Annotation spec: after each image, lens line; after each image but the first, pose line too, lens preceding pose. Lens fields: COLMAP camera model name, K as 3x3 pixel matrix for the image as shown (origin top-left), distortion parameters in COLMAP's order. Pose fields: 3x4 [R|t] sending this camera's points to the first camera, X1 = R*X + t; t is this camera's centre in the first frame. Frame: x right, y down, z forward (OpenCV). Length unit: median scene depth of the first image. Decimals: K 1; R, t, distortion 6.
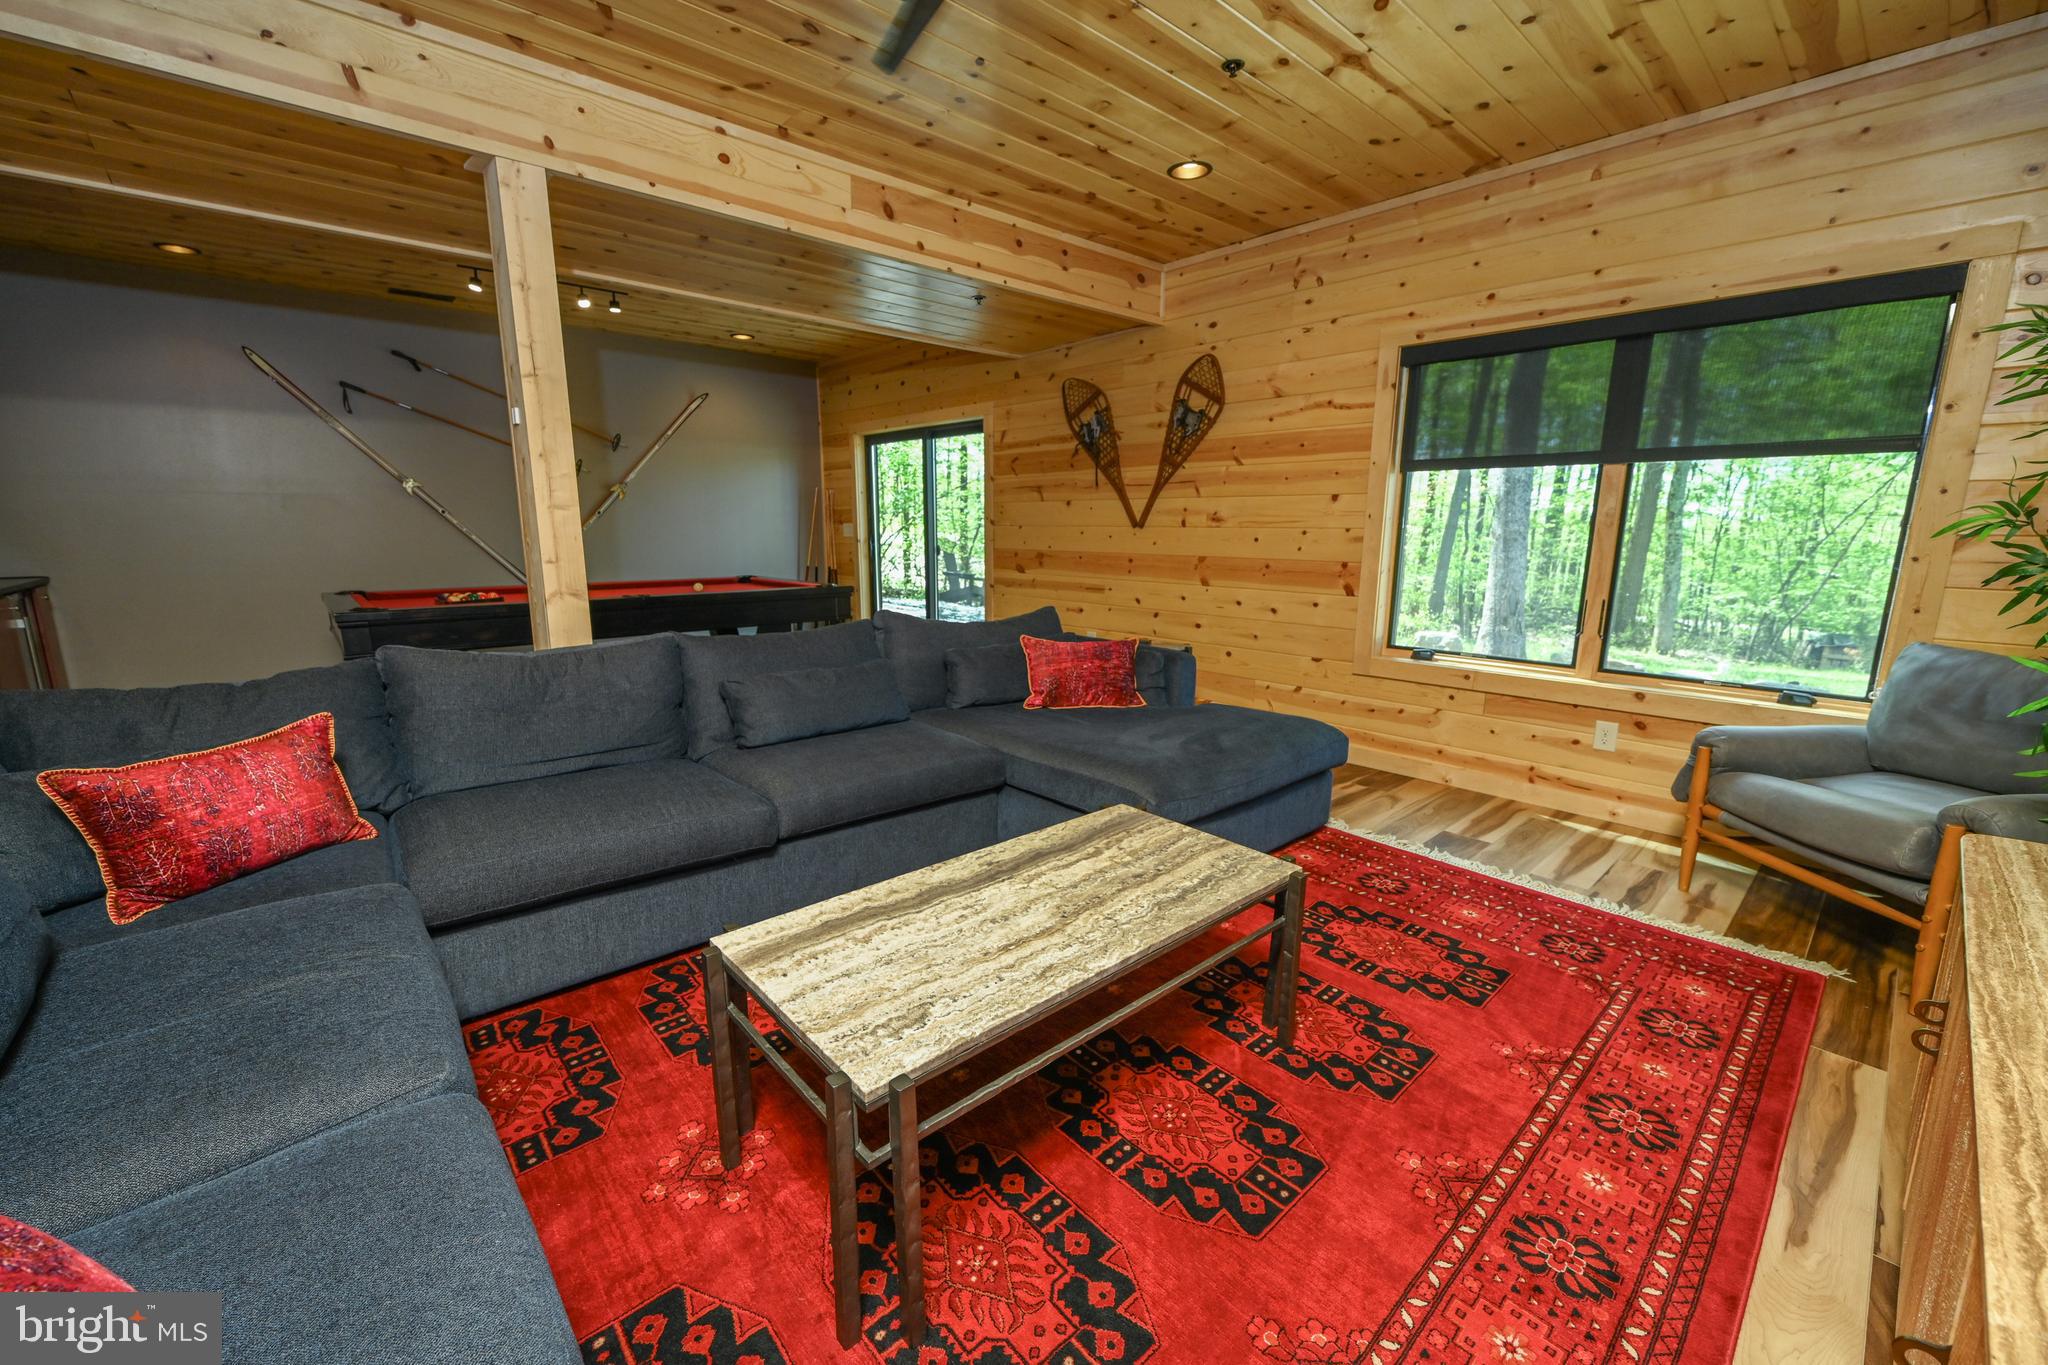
lens RADIAL K [[817.6, 0, 1024.0], [0, 817.6, 682.5], [0, 0, 1]] dist [-0.000793, 0.000038]
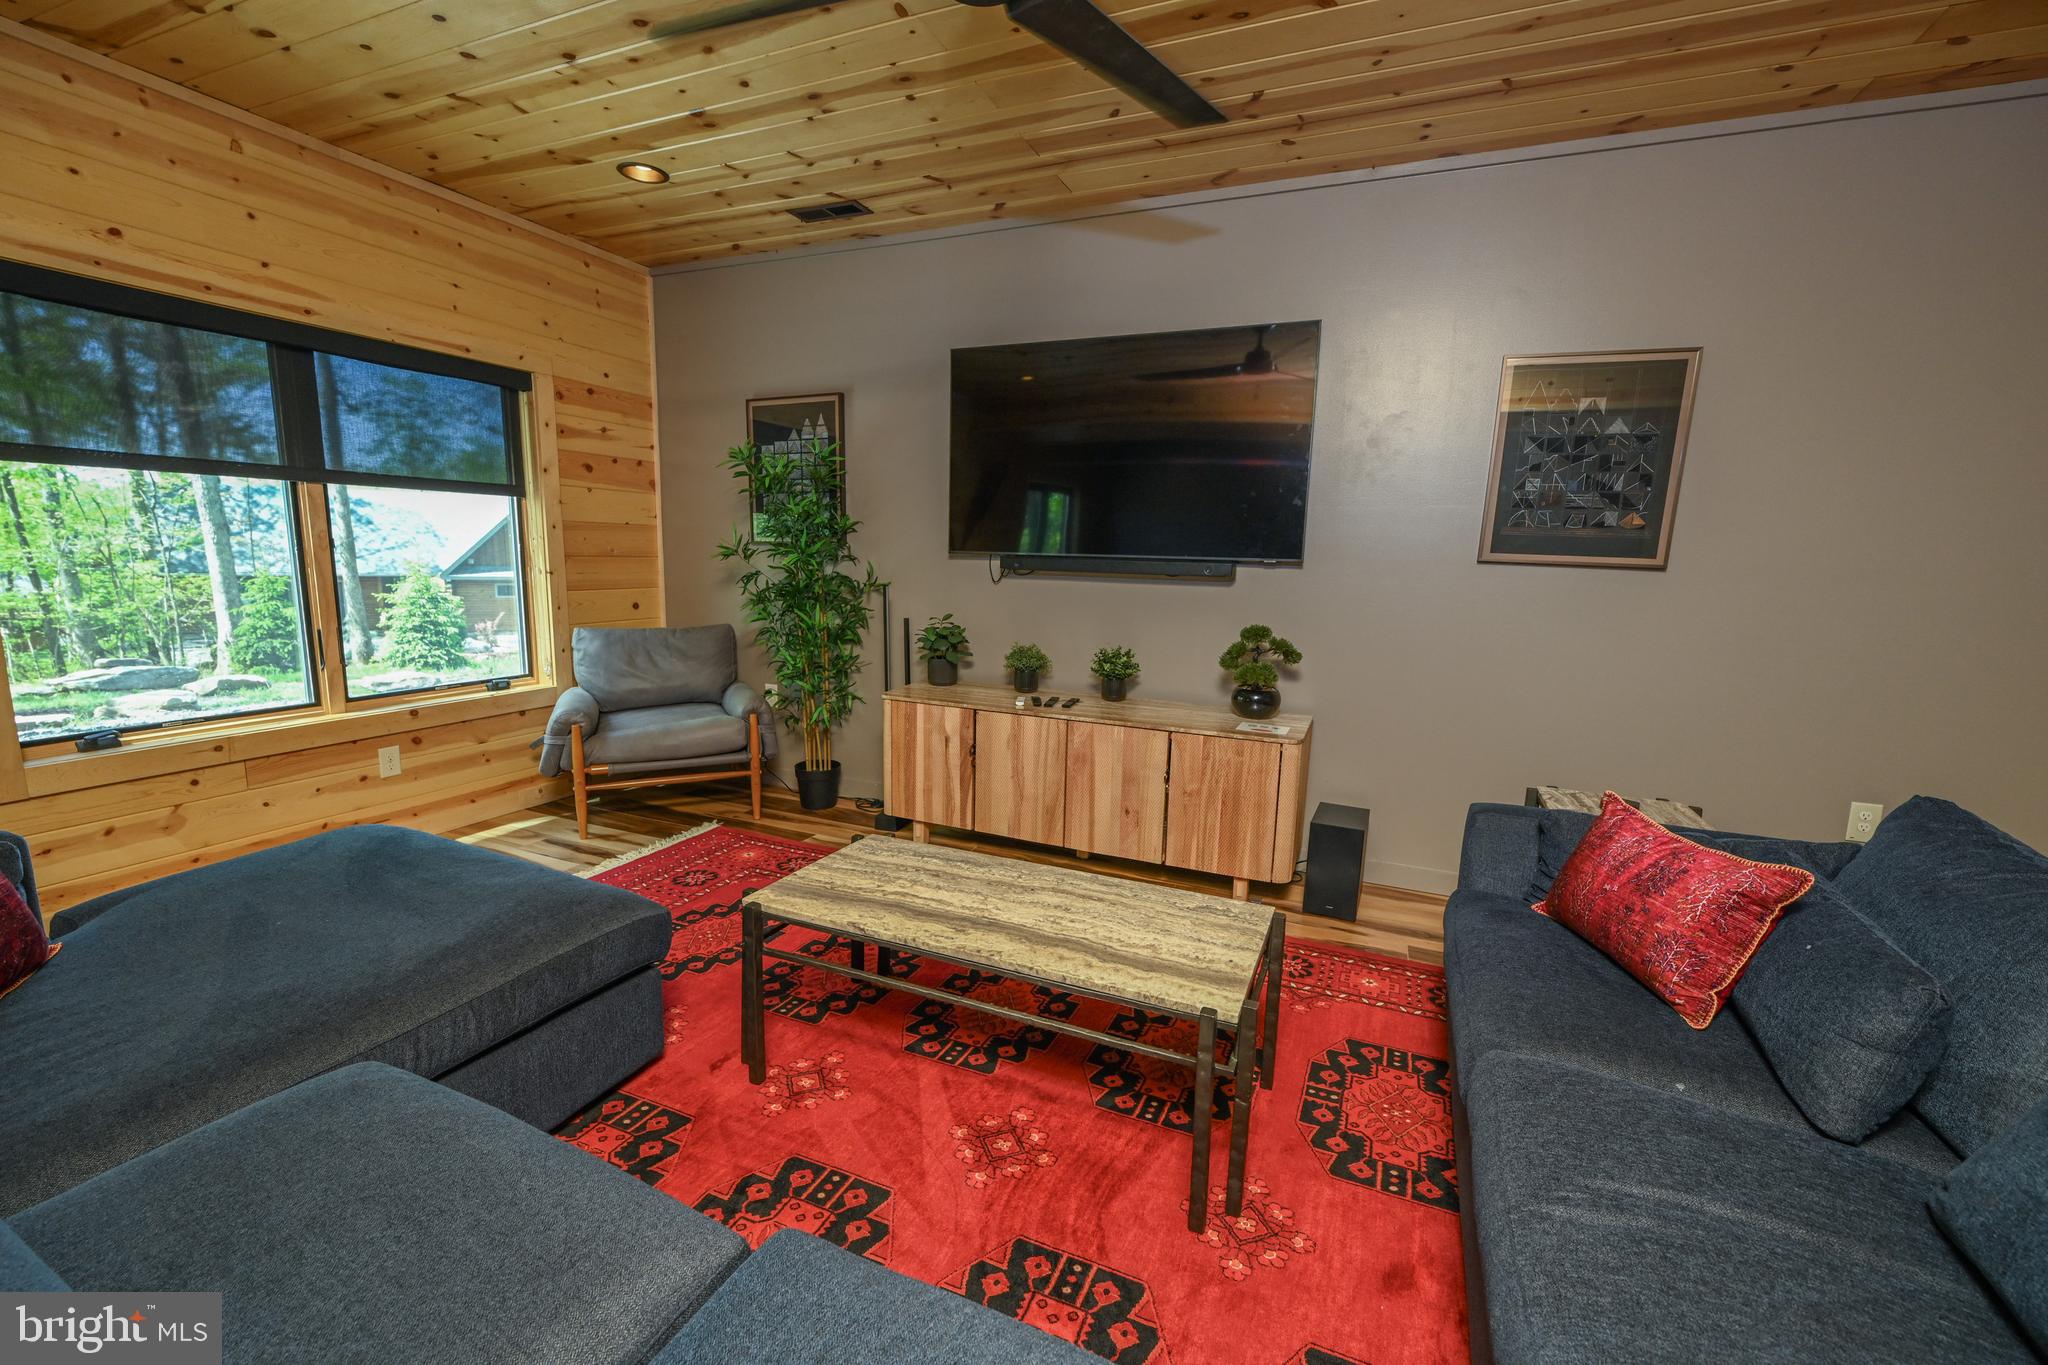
lens RADIAL K [[836.2, 0, 1024.0], [0, 836.2, 682.5], [0, 0, 1]] dist [-0.002980, -0.000346]
pose [[-0.406187, -0.160112, 0.899654, -0.798243], [0.148933, 0.959766, 0.238052, -0.247567], [-0.901572, 0.230681, -0.365998, 1.074426]]
